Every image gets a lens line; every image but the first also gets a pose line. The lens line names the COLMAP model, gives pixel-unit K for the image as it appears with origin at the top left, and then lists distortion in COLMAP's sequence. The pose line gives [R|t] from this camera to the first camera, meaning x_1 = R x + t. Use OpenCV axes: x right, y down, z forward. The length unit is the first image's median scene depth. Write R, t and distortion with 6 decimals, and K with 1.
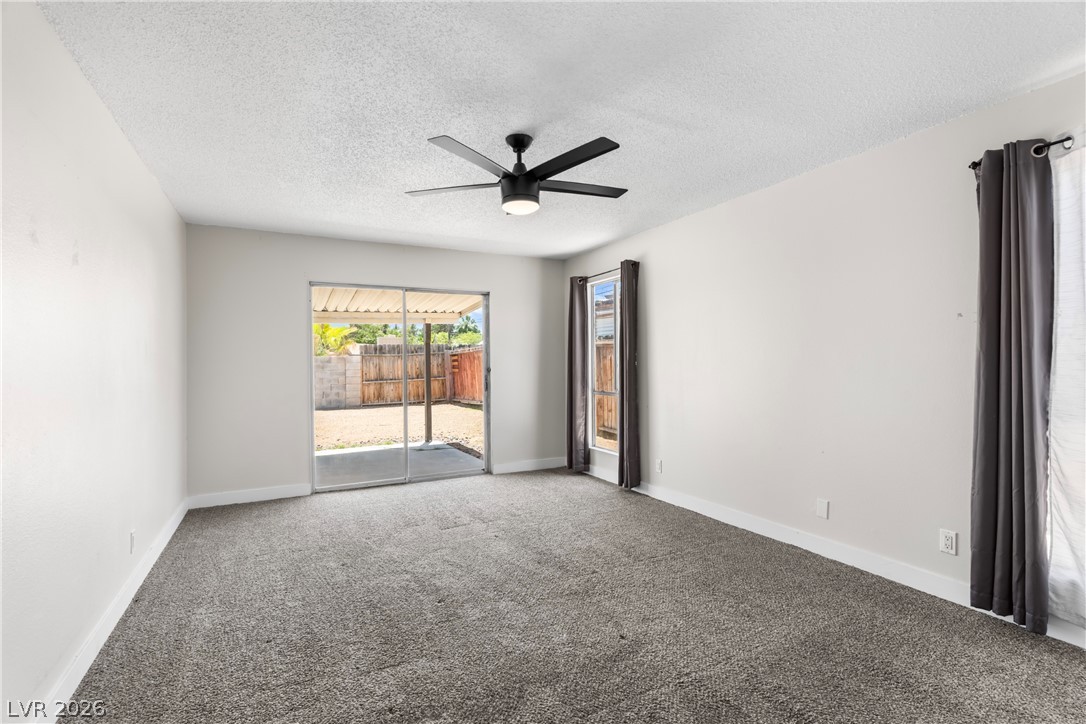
lens RADIAL K [[513.5, 0, 543.8], [0, 513.5, 362.4], [0, 0, 1]] dist [0.000710, 0.001264]
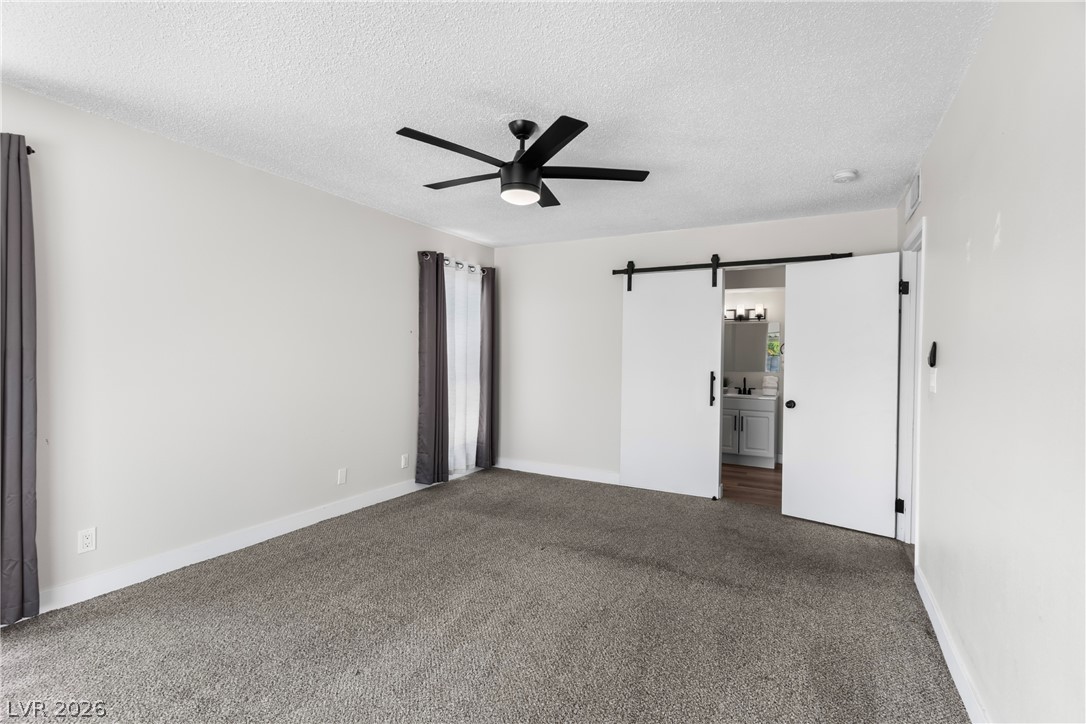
lens RADIAL K [[513.5, 0, 541.6], [0, 513.5, 357.9], [0, 0, 1]] dist [0.000710, 0.001264]
pose [[-0.554253, -0.004961, 0.832334, -0.692930], [-0.008312, 0.999965, 0.000426, -0.003986], [-0.832307, -0.006683, -0.554275, 1.195556]]
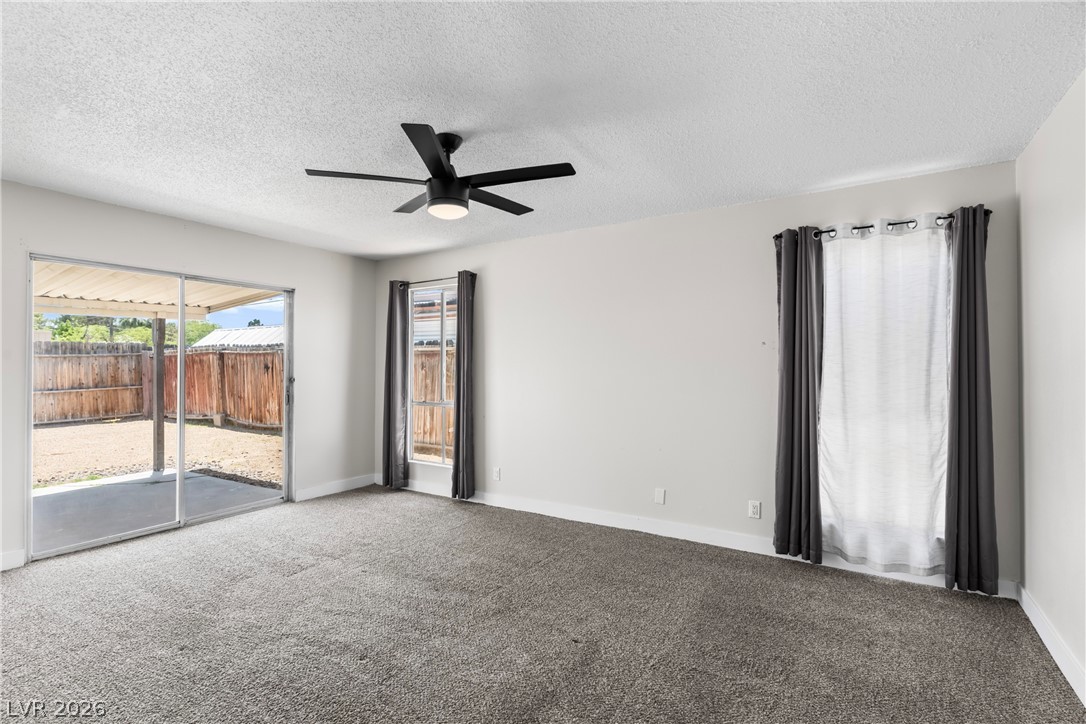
lens RADIAL K [[513.5, 0, 546.0], [0, 513.5, 362.8], [0, 0, 1]] dist [0.000710, 0.001264]
pose [[0.861276, 0.014181, 0.507940, -0.289516], [-0.009730, 0.999887, -0.011416, -0.013600], [-0.508045, 0.004890, 0.861317, 0.082749]]
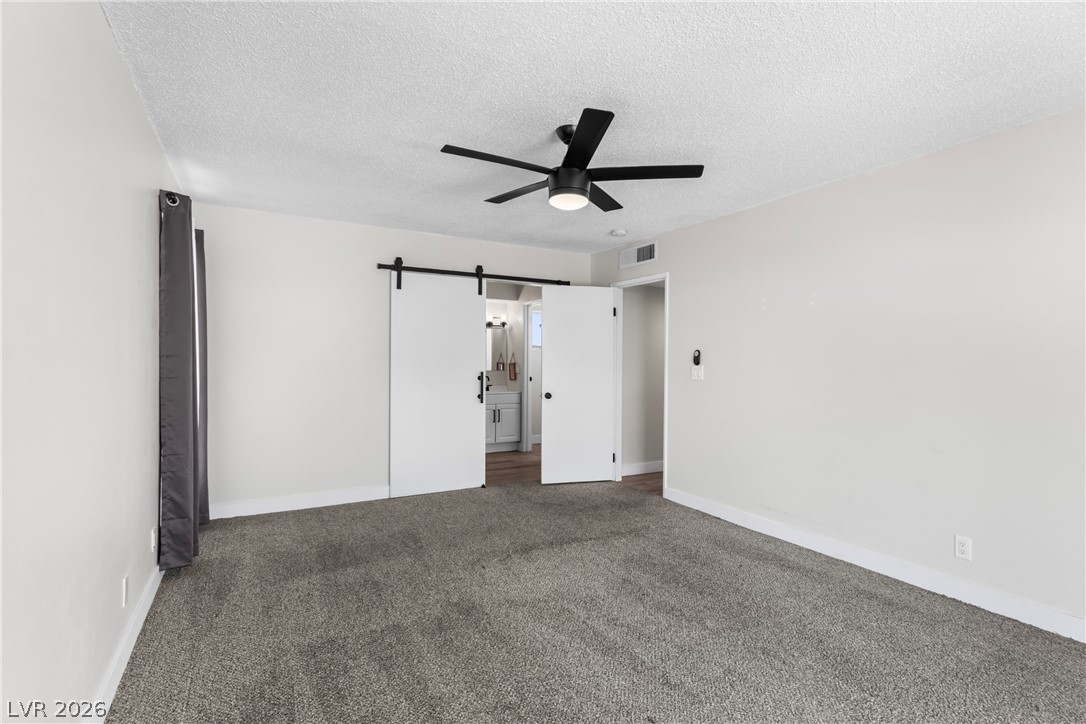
lens RADIAL K [[513.5, 0, 544.0], [0, 513.5, 361.8], [0, 0, 1]] dist [0.000710, 0.001264]
pose [[-0.999552, -0.001129, -0.029893, 0.020037], [-0.001371, 0.999967, 0.008054, -0.012909], [0.029883, 0.008091, -0.999521, 1.553745]]
